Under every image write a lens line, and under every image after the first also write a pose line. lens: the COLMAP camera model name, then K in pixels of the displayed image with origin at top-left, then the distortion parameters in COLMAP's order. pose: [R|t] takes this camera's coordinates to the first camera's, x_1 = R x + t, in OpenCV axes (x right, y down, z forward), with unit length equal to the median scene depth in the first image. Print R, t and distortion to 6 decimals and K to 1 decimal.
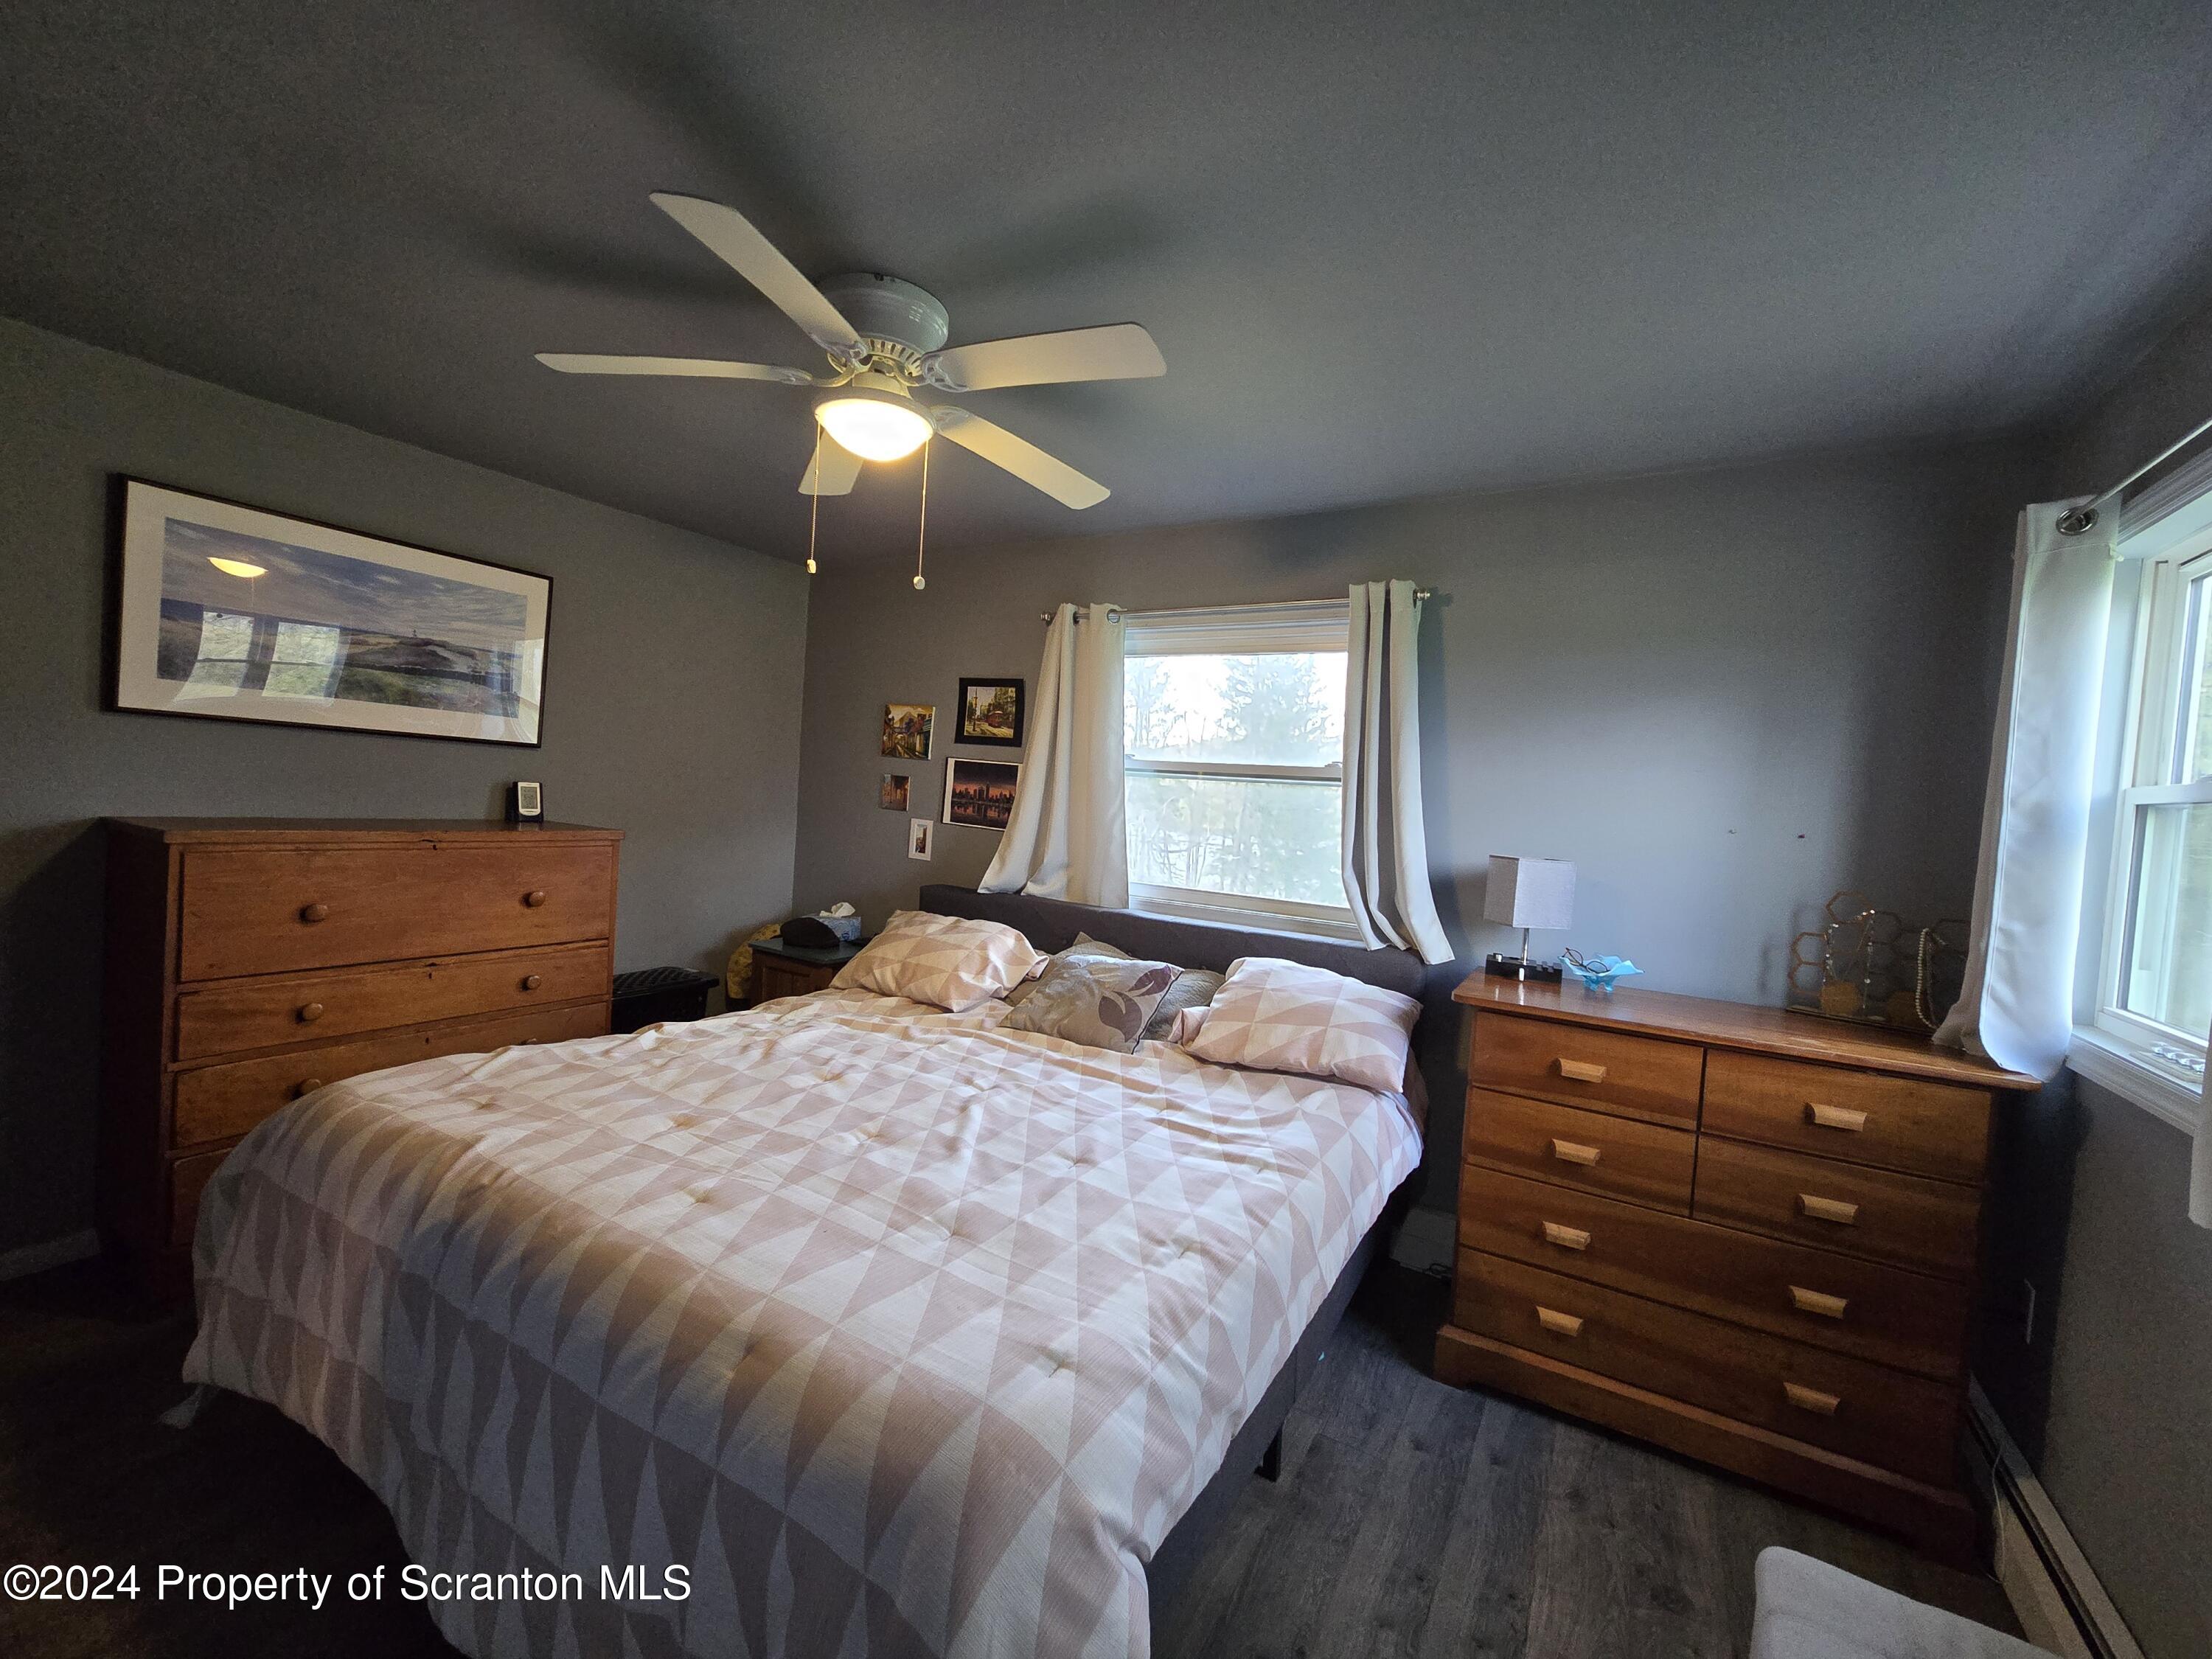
lens RADIAL K [[903.6, 0, 1090.8], [0, 903.6, 827.0], [0, 0, 1]] dist [-0.001099, 0.000762]
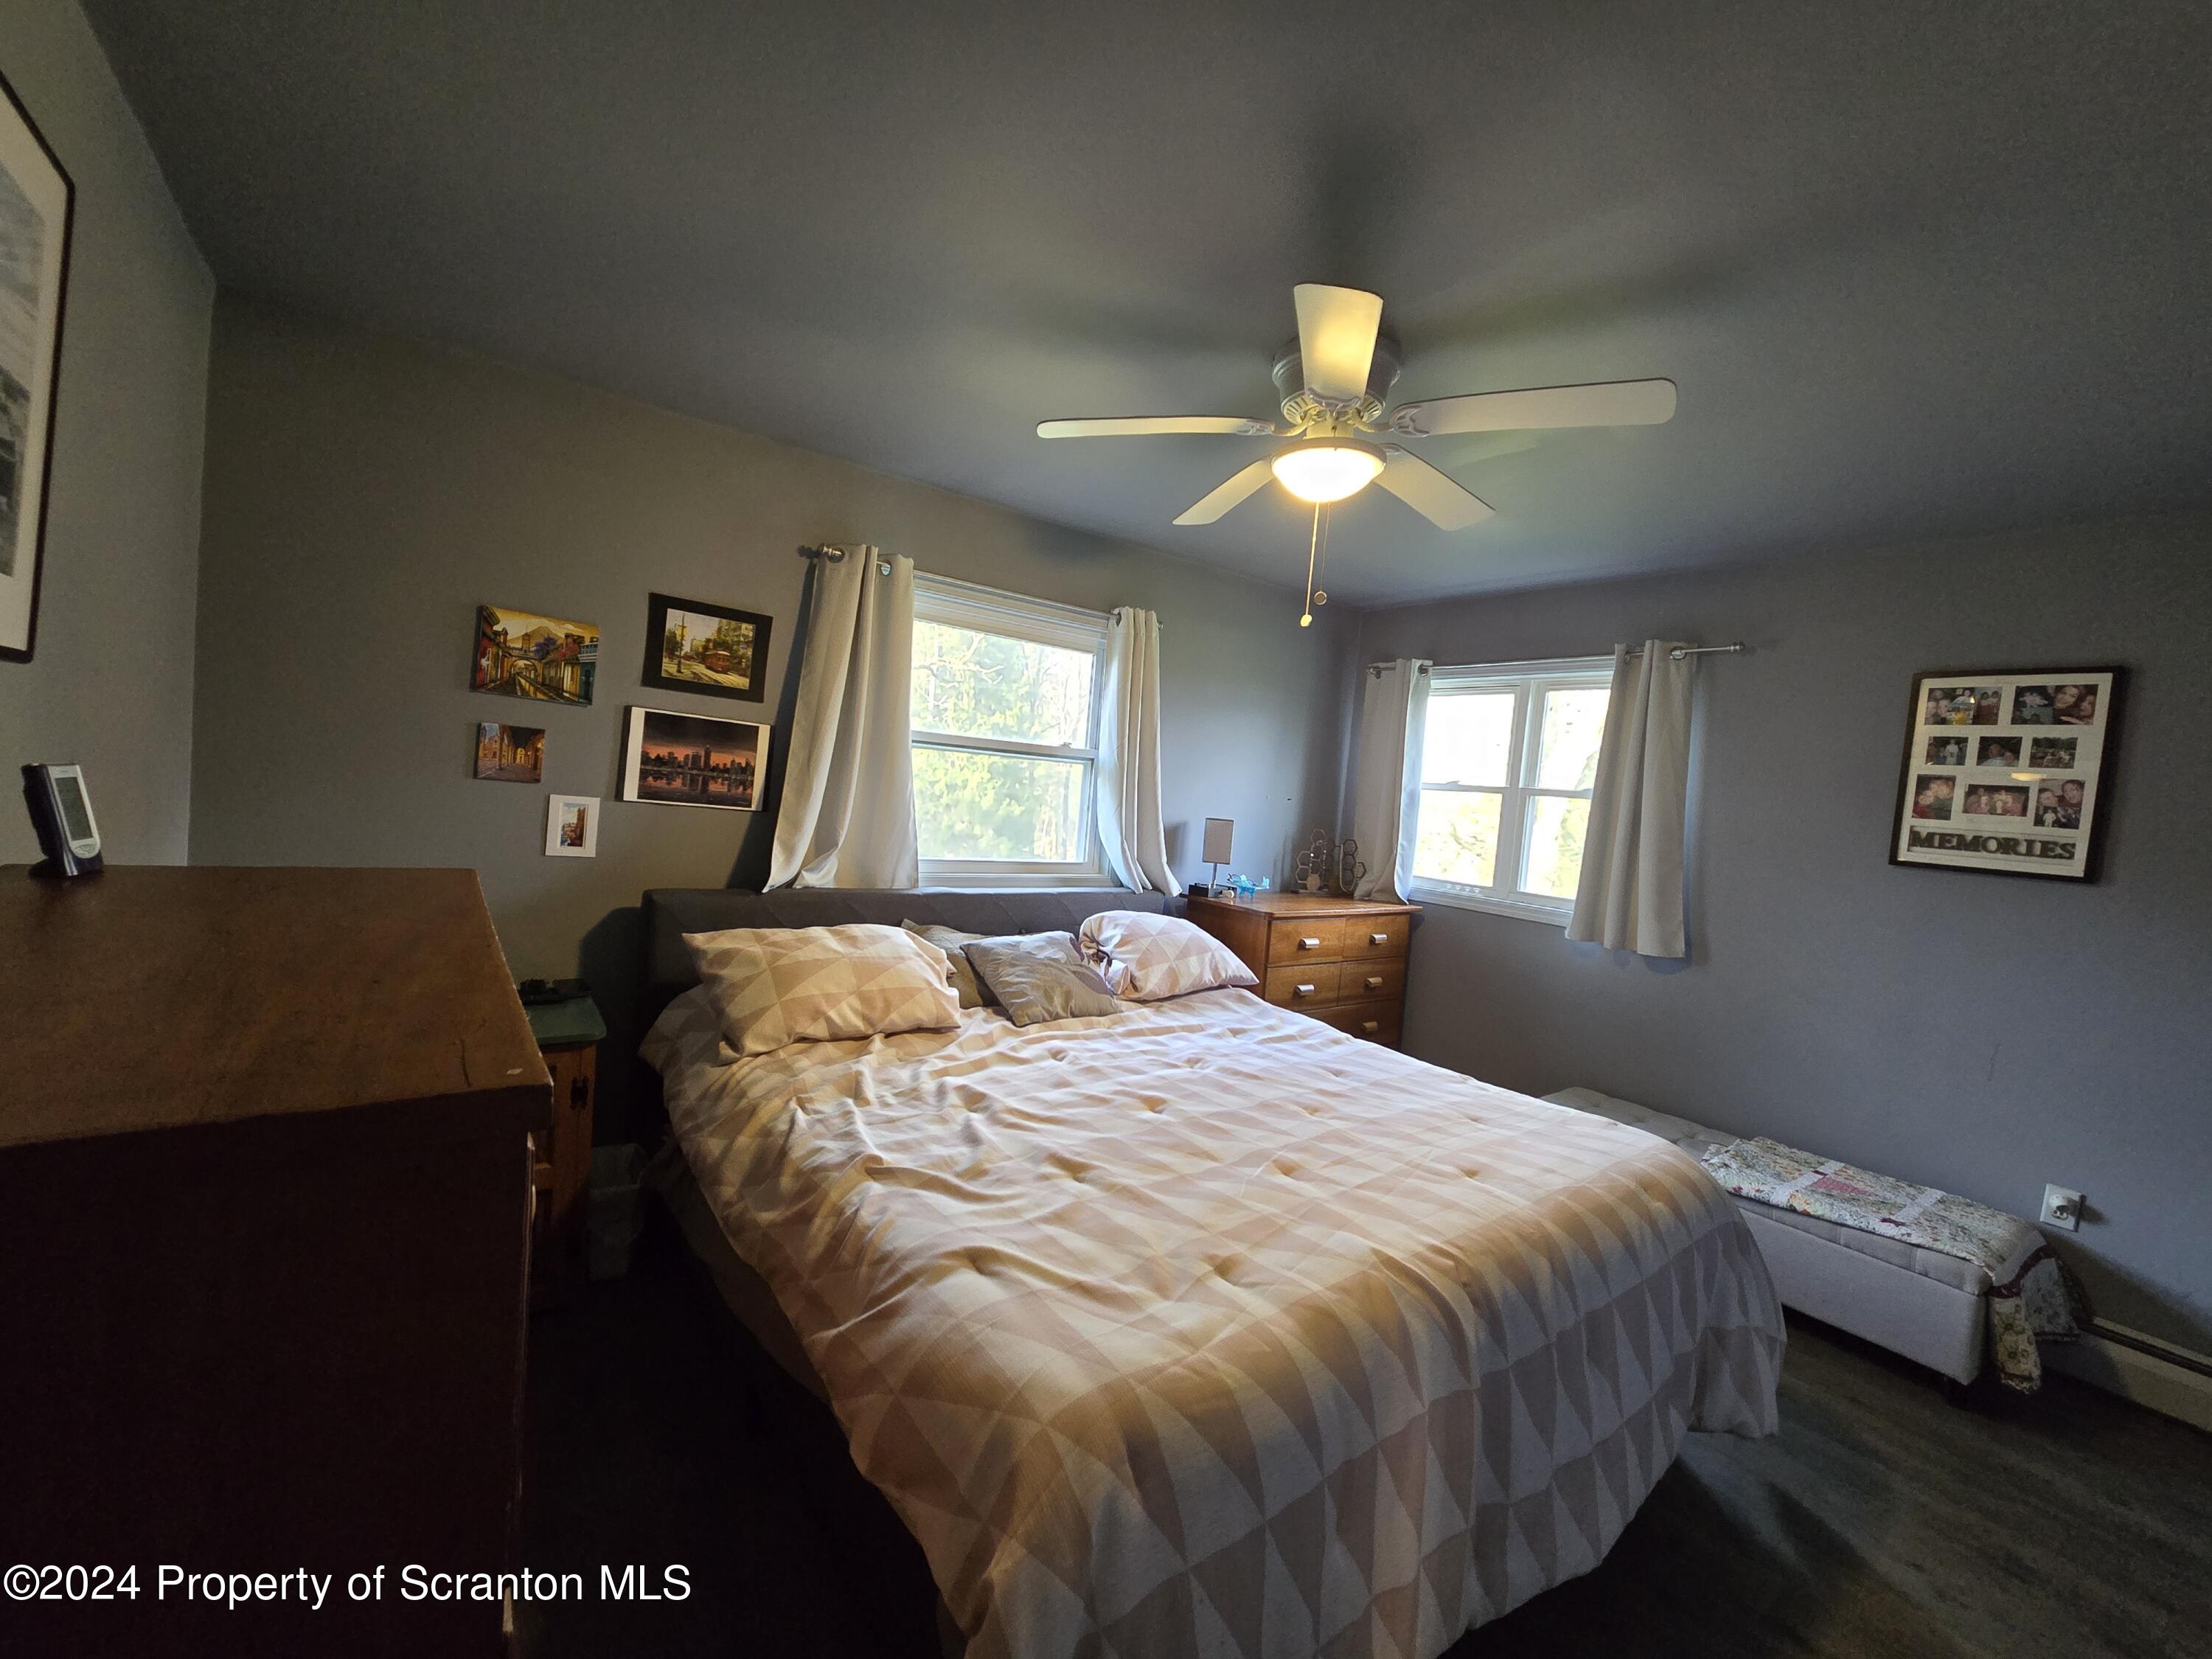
lens RADIAL K [[903.6, 0, 1090.8], [0, 903.6, 827.0], [0, 0, 1]] dist [-0.001099, 0.000762]
pose [[0.379888, -0.074685, 0.922013, -0.828310], [-0.025780, 0.995493, 0.091260, -0.070645], [-0.924673, -0.058438, 0.376251, 0.508079]]
